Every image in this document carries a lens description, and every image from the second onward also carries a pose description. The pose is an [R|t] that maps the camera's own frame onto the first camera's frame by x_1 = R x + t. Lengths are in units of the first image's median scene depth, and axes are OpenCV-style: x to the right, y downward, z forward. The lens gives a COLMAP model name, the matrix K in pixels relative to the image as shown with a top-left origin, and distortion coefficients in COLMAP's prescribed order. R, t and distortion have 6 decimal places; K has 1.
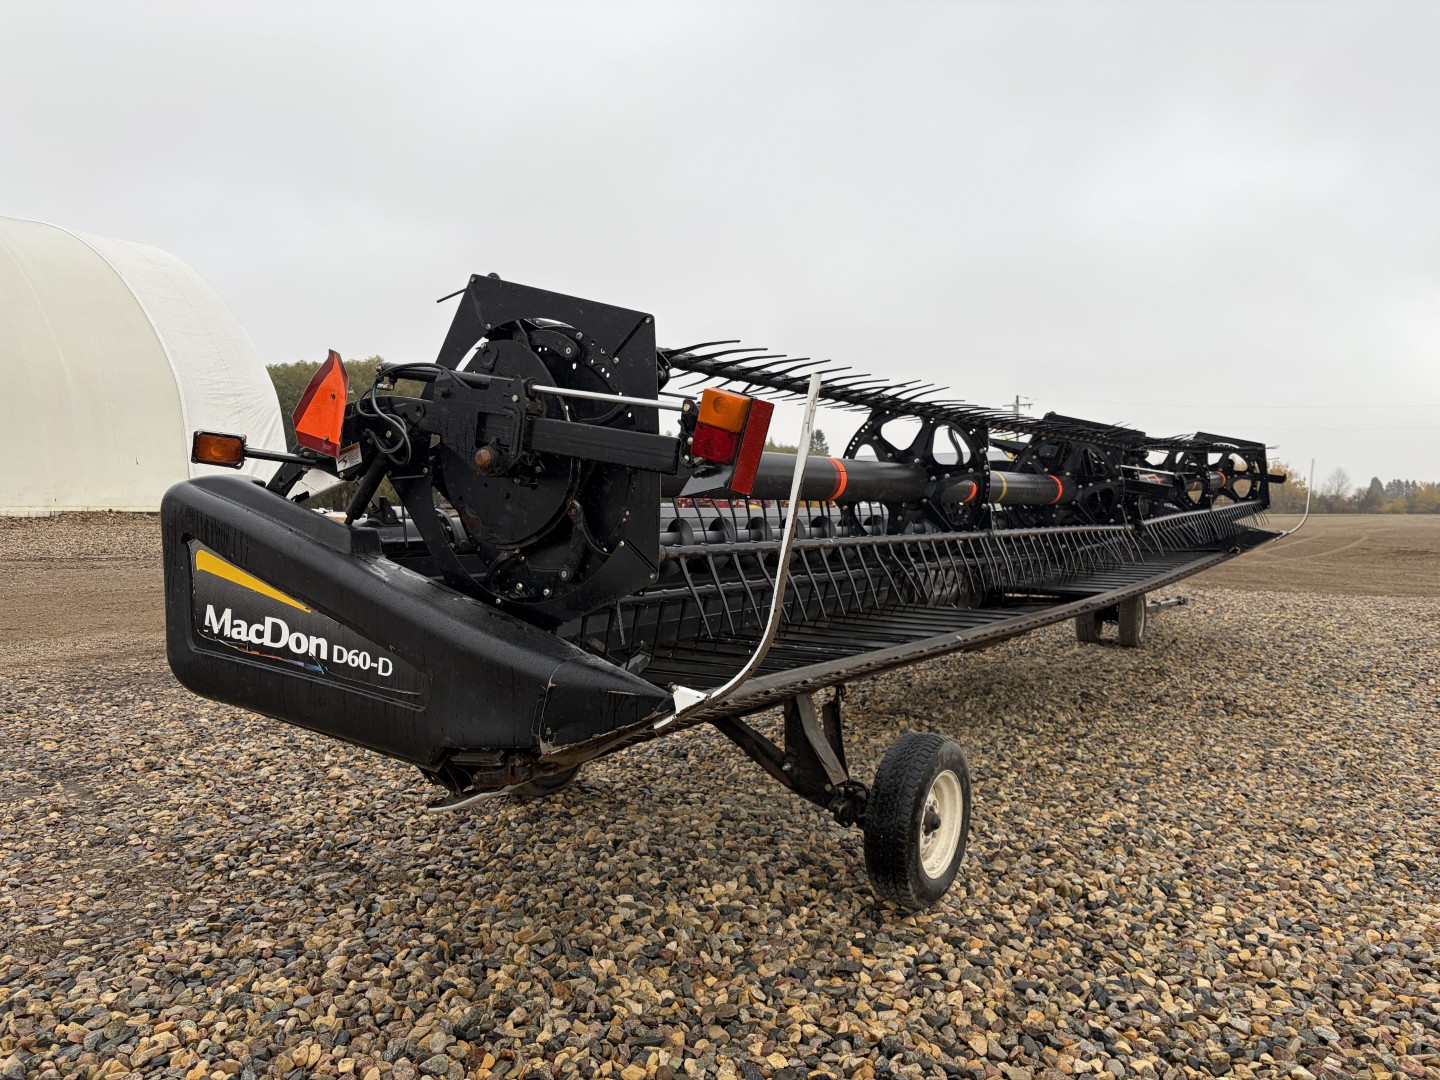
lens RADIAL K [[1095.5, 0, 720.0], [0, 1095.5, 540.0], [0, 0, 1]] dist [0.042170, -0.008086]
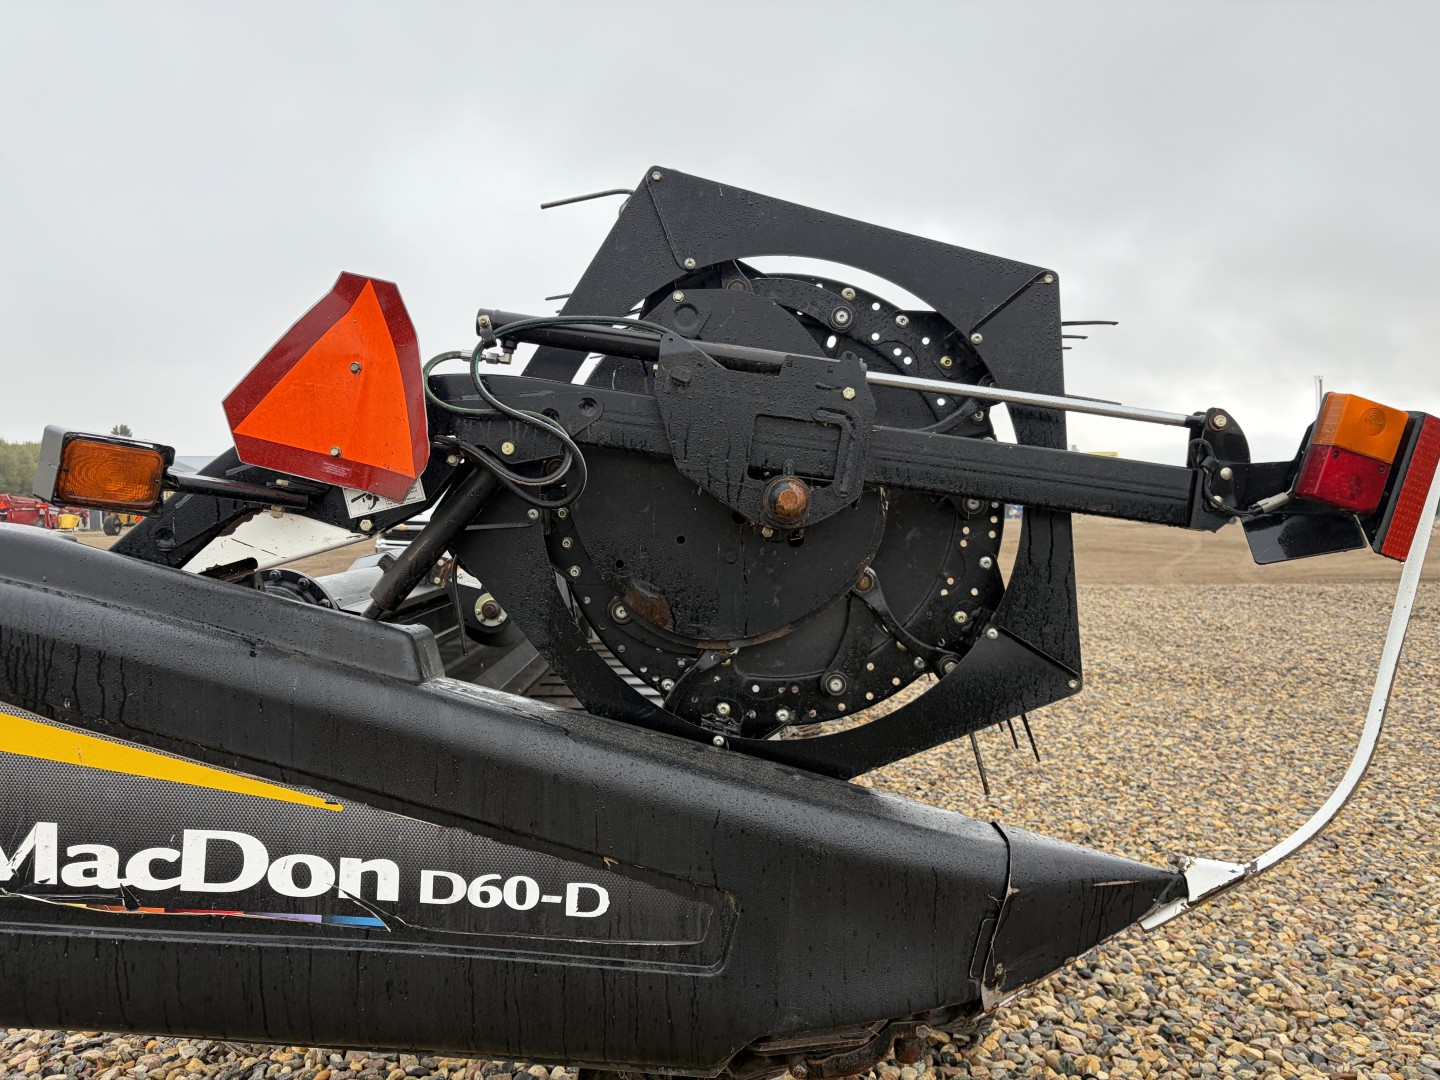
lens RADIAL K [[1095.5, 0, 720.0], [0, 1095.5, 540.0], [0, 0, 1]] dist [0.042170, -0.008086]
pose [[0.828430, -0.030918, 0.559239, -0.508055], [0.029912, 0.999493, 0.010948, -0.054514], [-0.559293, 0.007658, 0.828934, 0.505931]]
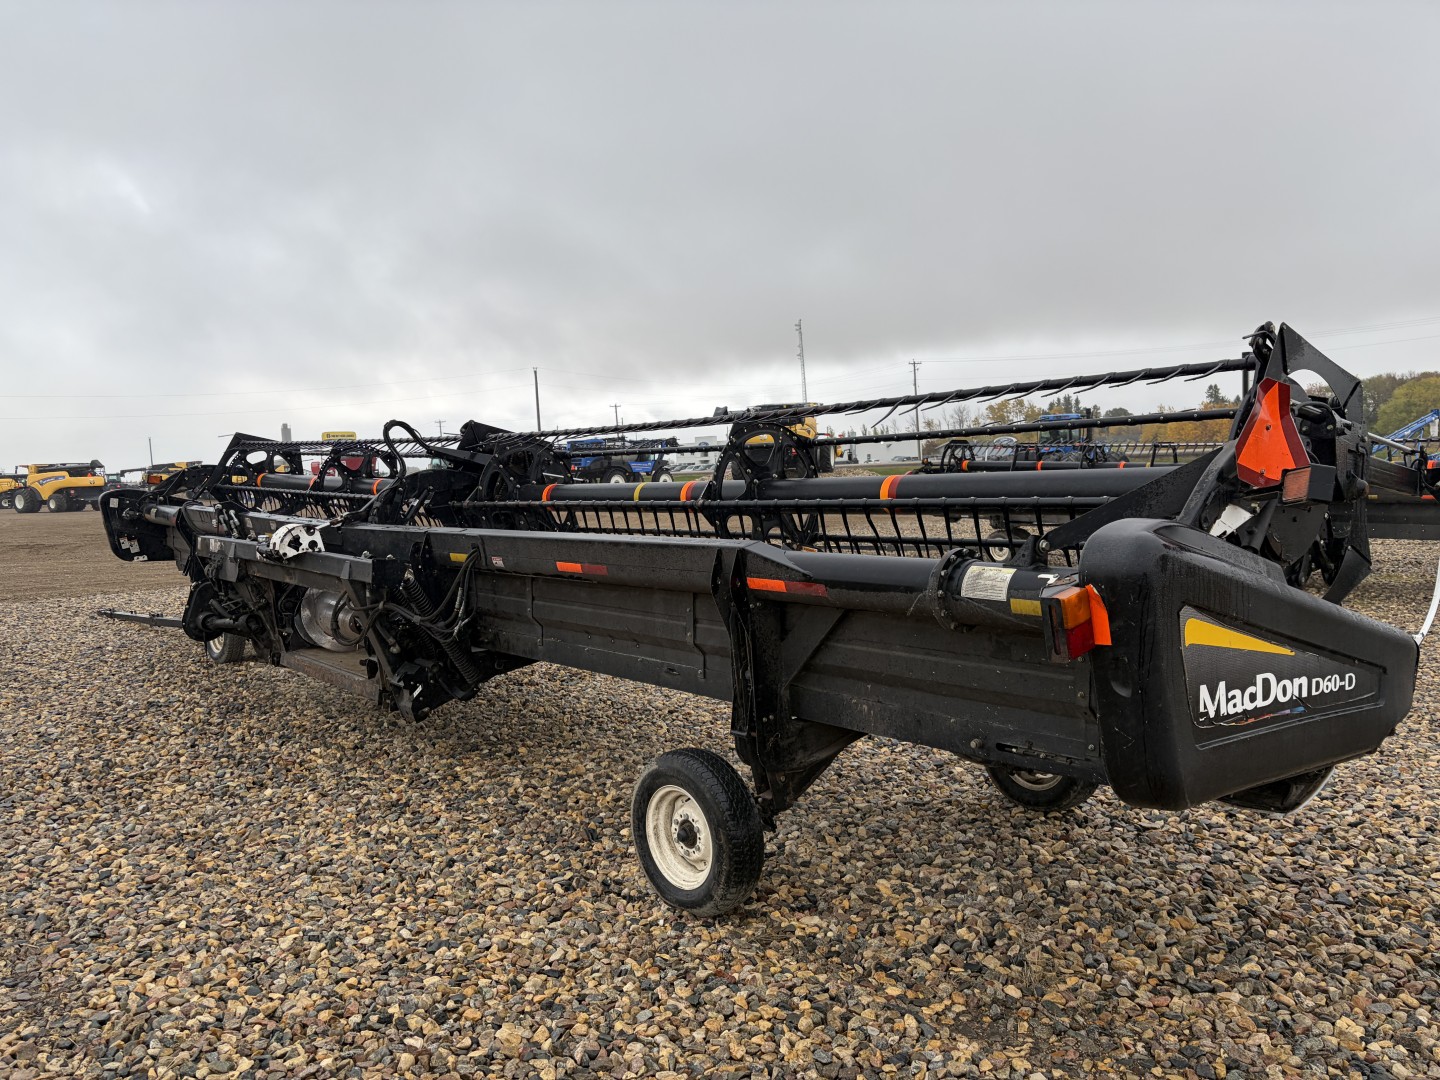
lens RADIAL K [[1104.2, 0, 720.0], [0, 1104.2, 540.0], [0, 0, 1]] dist [-0.001207, -0.006201]
pose [[0.272602, -0.083278, 0.958516, -1.428734], [0.065018, 0.995564, 0.068006, -0.131161], [-0.959928, 0.043782, 0.276807, 1.221395]]
